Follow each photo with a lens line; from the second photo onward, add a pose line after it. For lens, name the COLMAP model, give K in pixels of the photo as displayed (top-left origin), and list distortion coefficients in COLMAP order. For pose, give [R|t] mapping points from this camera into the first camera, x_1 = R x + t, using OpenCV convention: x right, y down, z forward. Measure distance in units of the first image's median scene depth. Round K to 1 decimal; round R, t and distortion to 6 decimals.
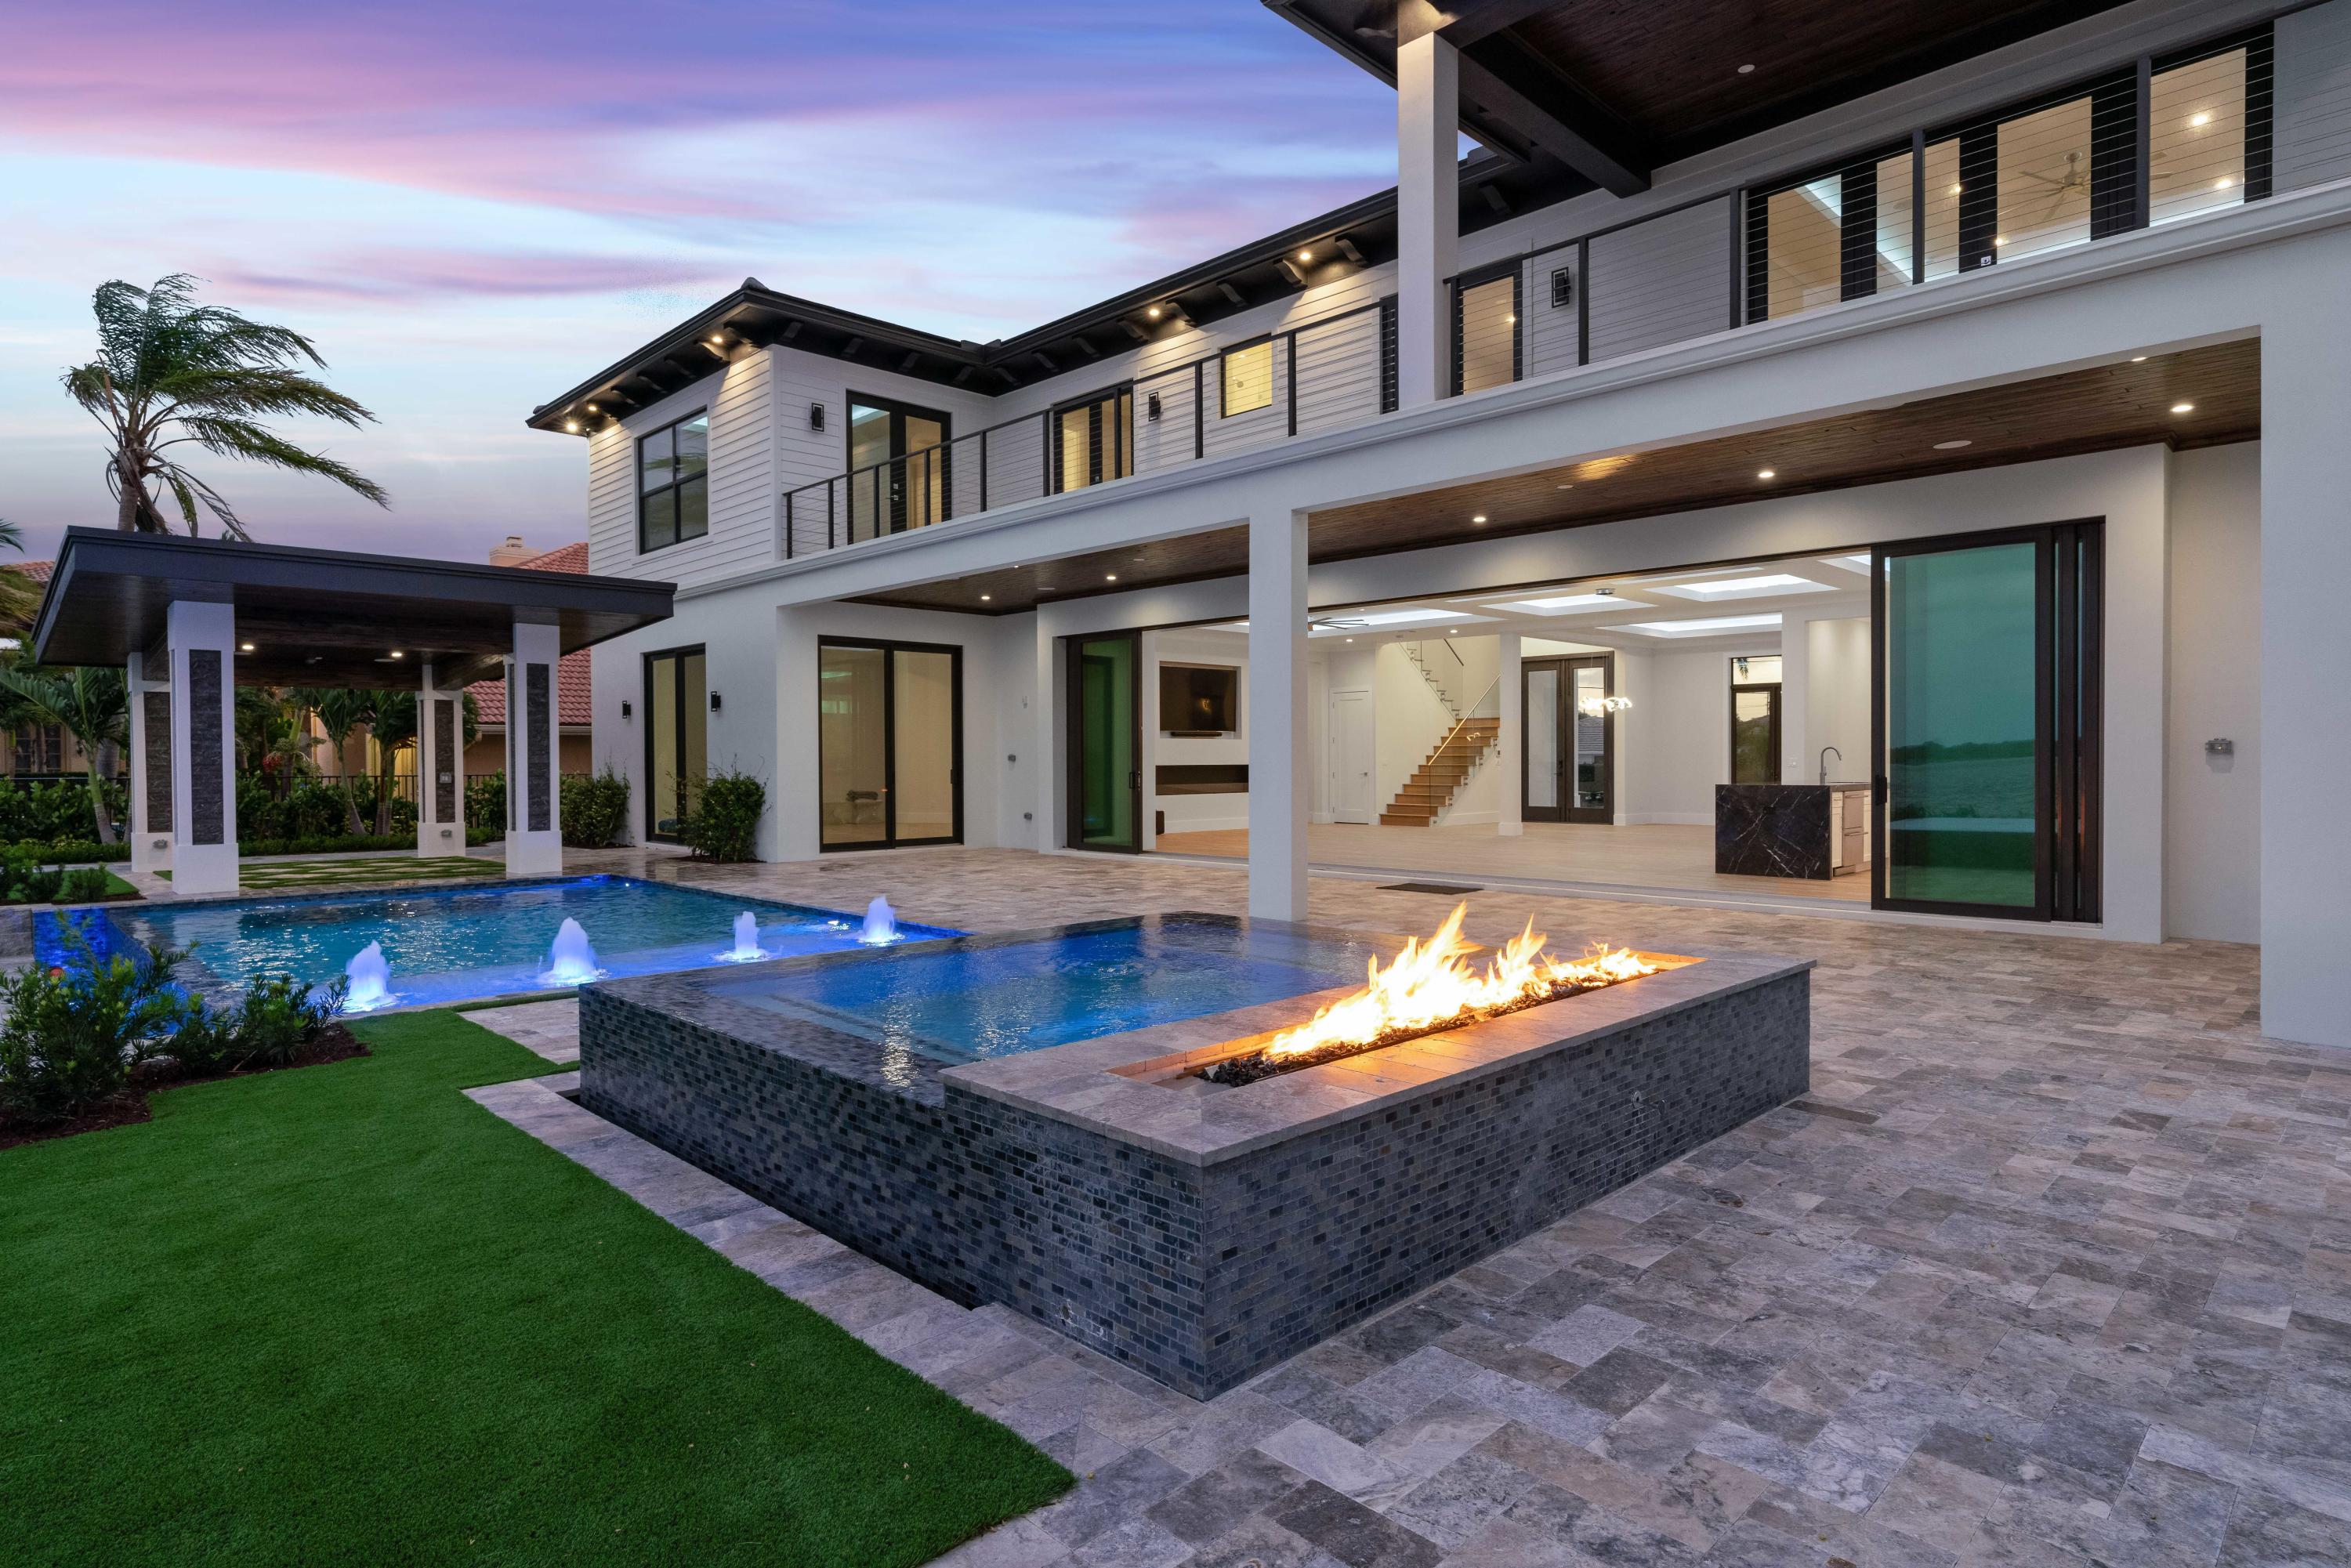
lens RADIAL K [[1264.2, 0, 1170.0], [0, 1264.2, 789.9], [0, 0, 1]] dist [-0.002914, -0.000082]
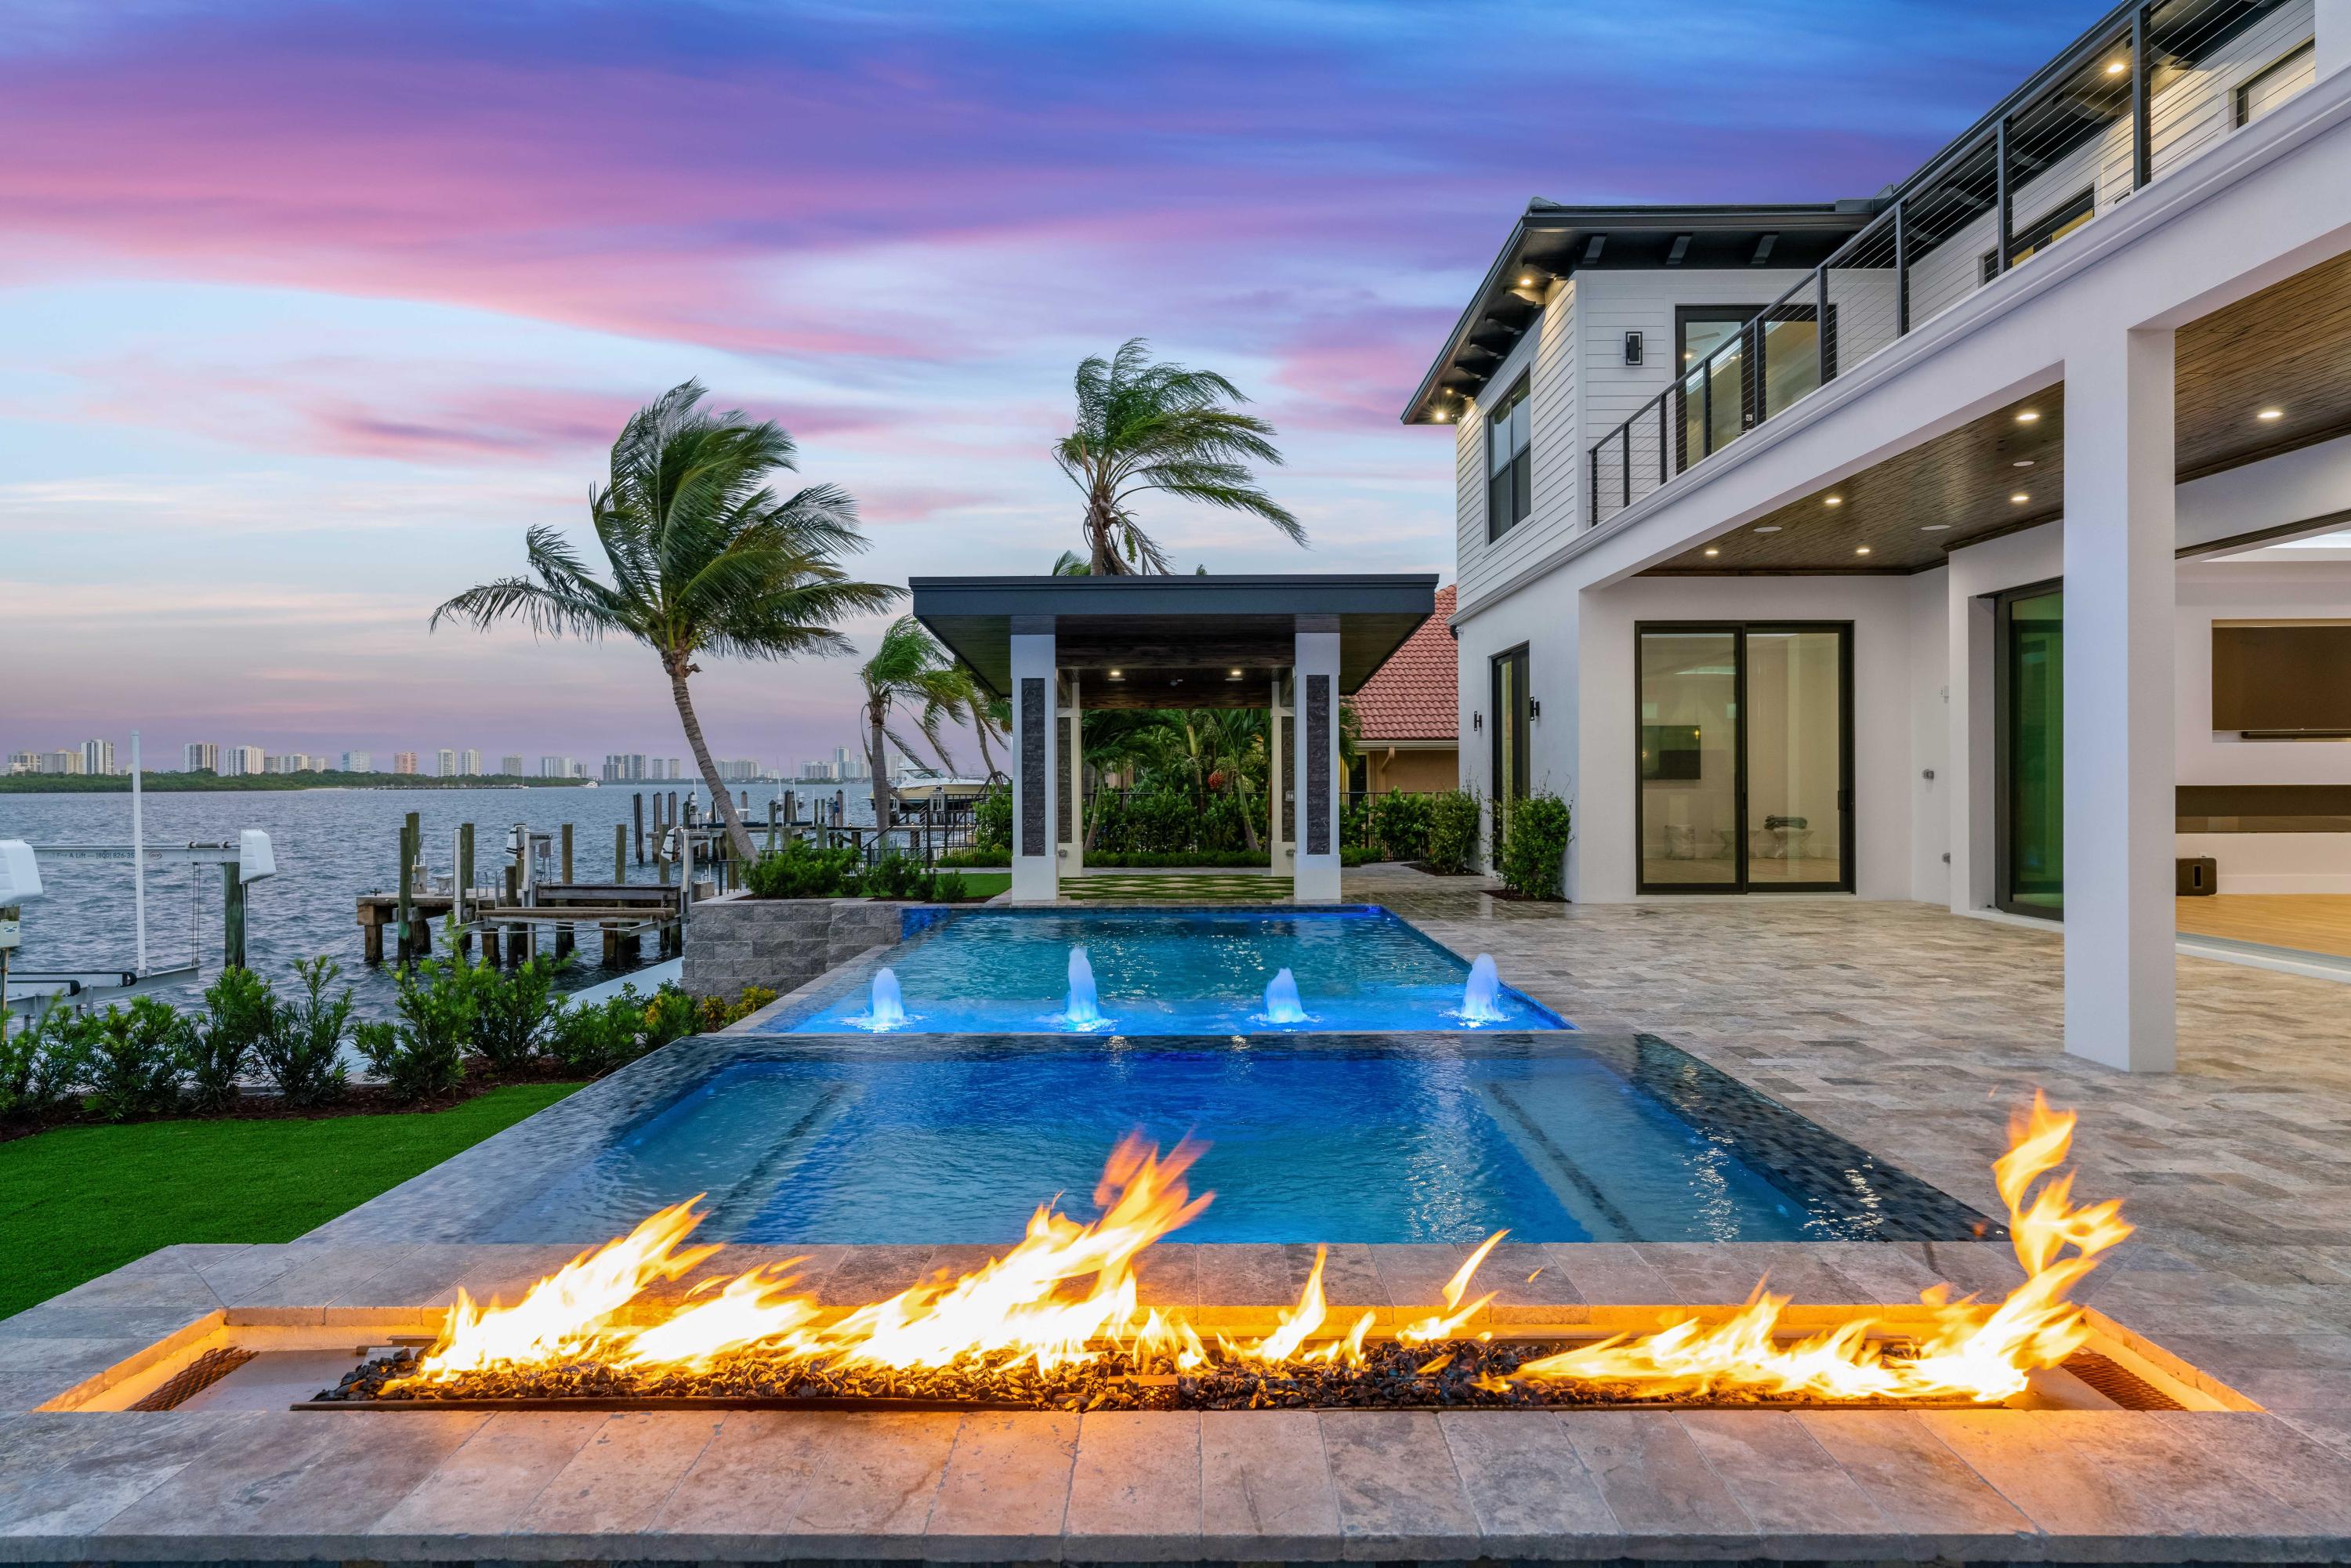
lens RADIAL K [[1424.4, 0, 1181.1], [0, 1424.4, 783.3], [0, 0, 1]] dist [0.015277, 0.000800]
pose [[0.719706, 0.002472, -0.694275, 0.134196], [-0.015306, 0.999807, -0.012306, -0.004566], [0.694110, 0.019483, 0.719605, 0.147891]]
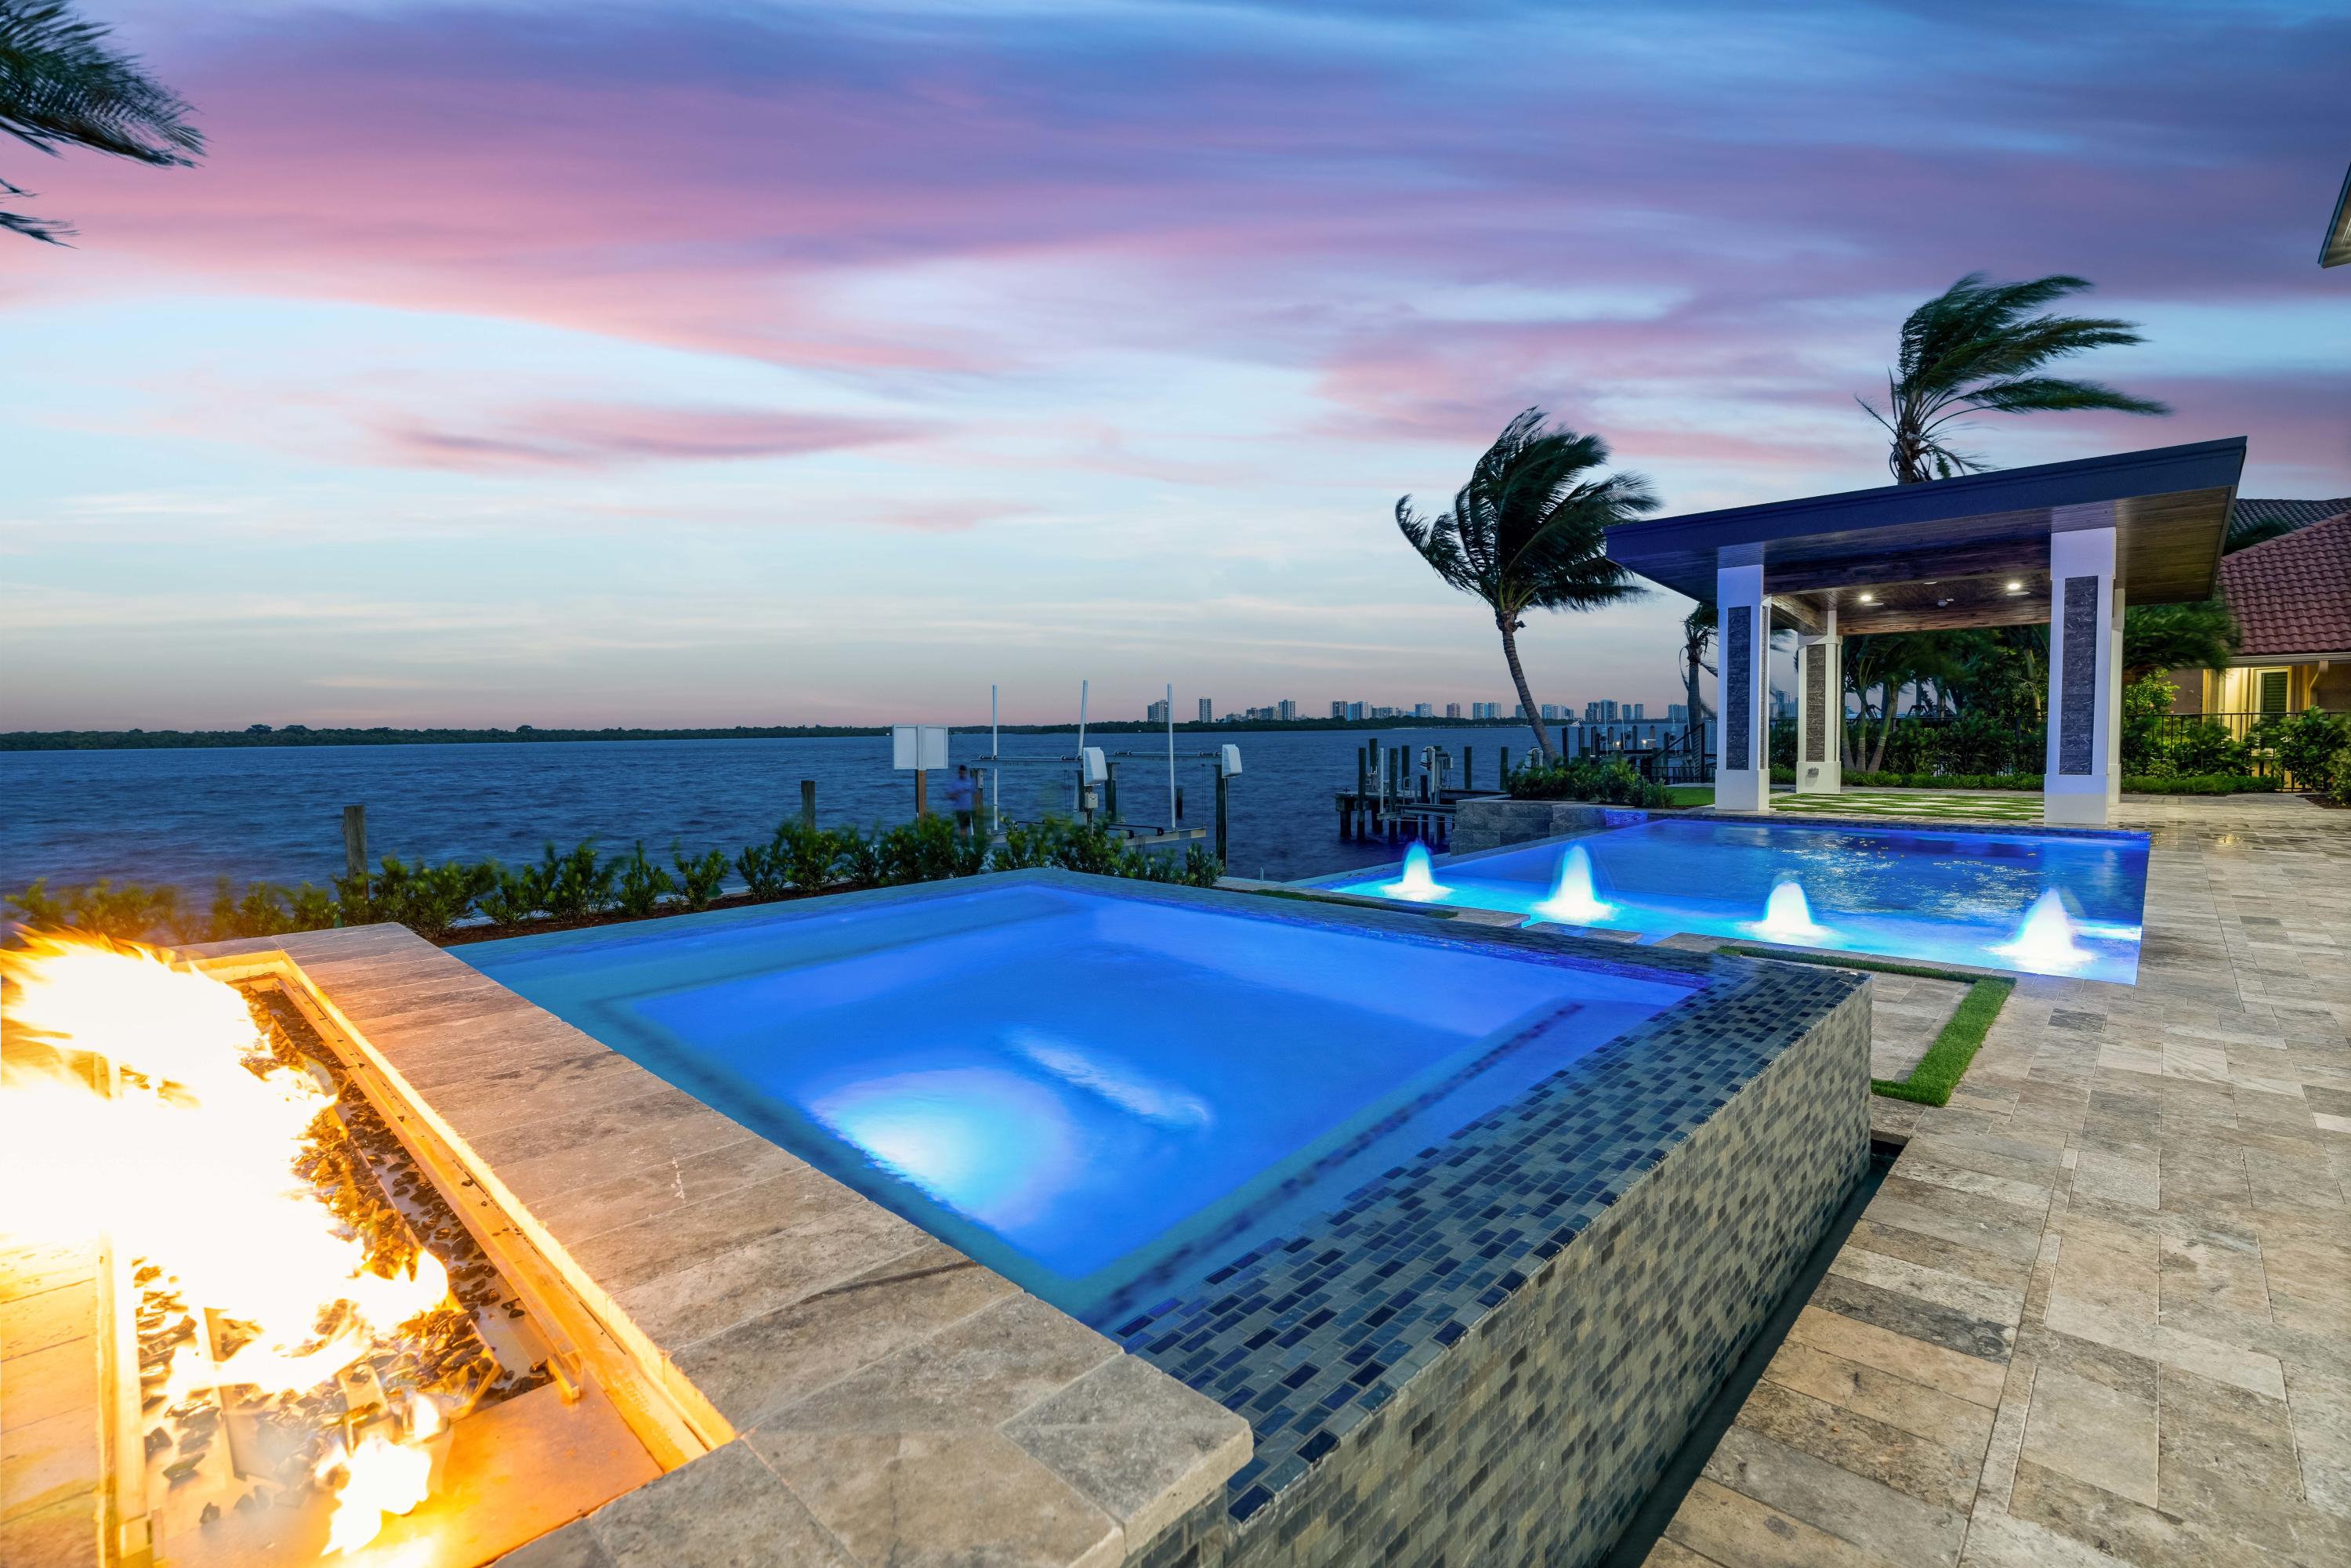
lens RADIAL K [[1066.7, 0, 1169.8], [0, 1066.7, 764.5], [0, 0, 1]] dist [-0.003866, -0.000141]
pose [[0.046933, 0.037856, -0.998180, 0.158339], [-0.010173, 0.999248, 0.037418, 0.004058], [0.998846, 0.008398, 0.047282, 0.303015]]
